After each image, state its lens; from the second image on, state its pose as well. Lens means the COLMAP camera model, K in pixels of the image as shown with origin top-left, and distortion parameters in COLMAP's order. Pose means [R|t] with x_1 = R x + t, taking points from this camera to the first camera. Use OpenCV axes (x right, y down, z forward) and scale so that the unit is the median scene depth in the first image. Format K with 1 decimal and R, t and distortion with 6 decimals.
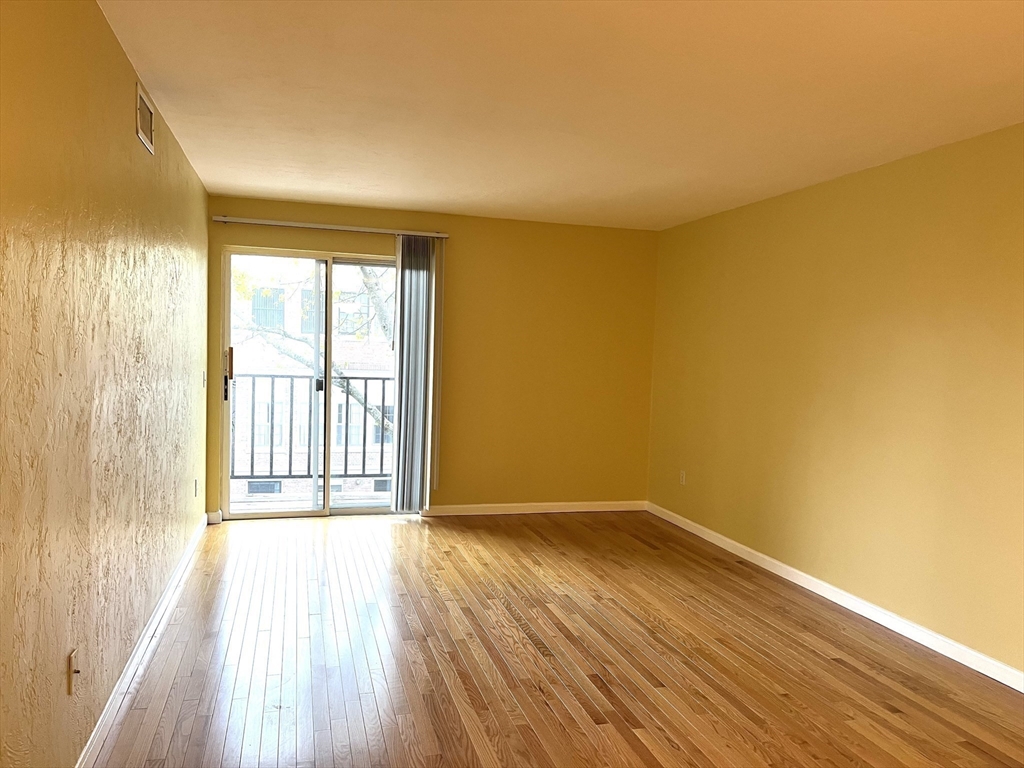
lens RADIAL K [[769.5, 0, 512.0], [0, 769.5, 384.0], [0, 0, 1]] dist [0.087643, -0.128633]
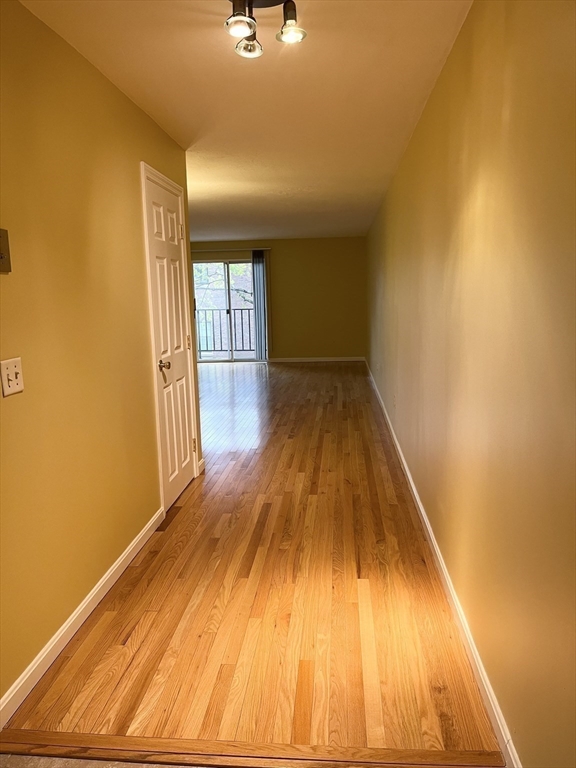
lens RADIAL K [[577.1, 0, 285.8], [0, 577.1, 391.6], [0, 0, 1]] dist [0.087643, -0.128633]
pose [[0.930006, 0.002798, -0.367533, 0.657642], [0.041717, 0.992705, 0.113119, 0.055967], [0.365168, -0.120534, 0.923105, -0.765369]]
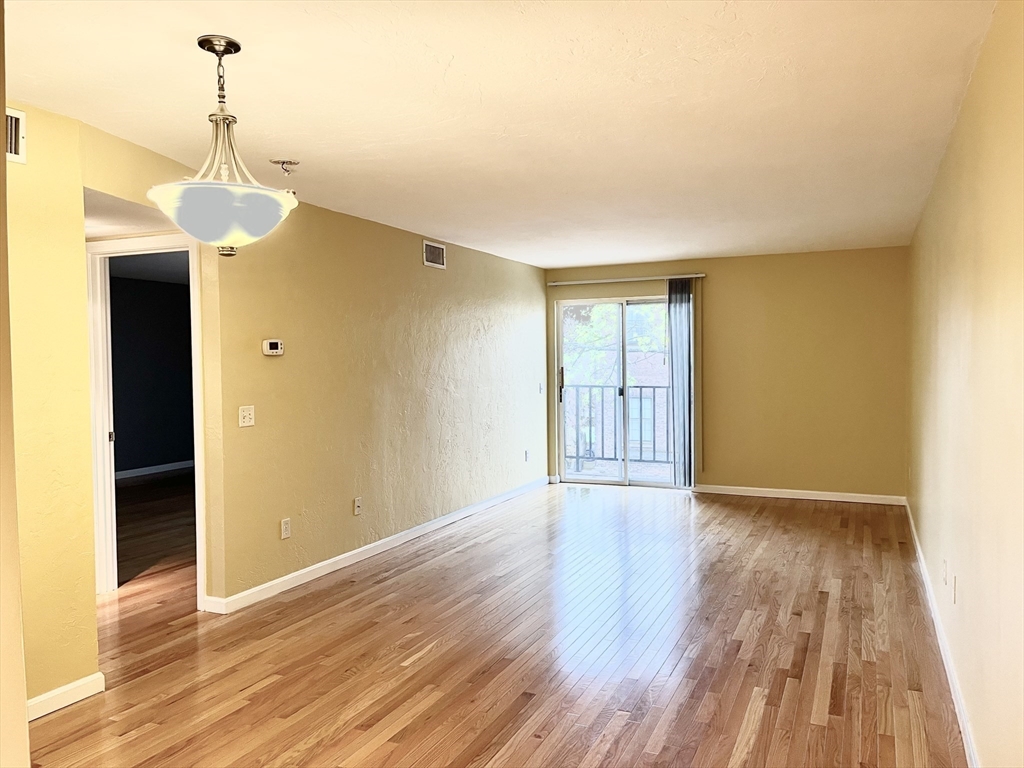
lens RADIAL K [[769.5, 0, 512.0], [0, 769.5, 384.0], [0, 0, 1]] dist [0.087643, -0.128633]
pose [[0.761017, -0.019566, -0.648436, 0.517476], [0.002318, 0.999621, -0.027443, 0.025132], [0.648727, 0.019381, 0.760774, -0.195069]]
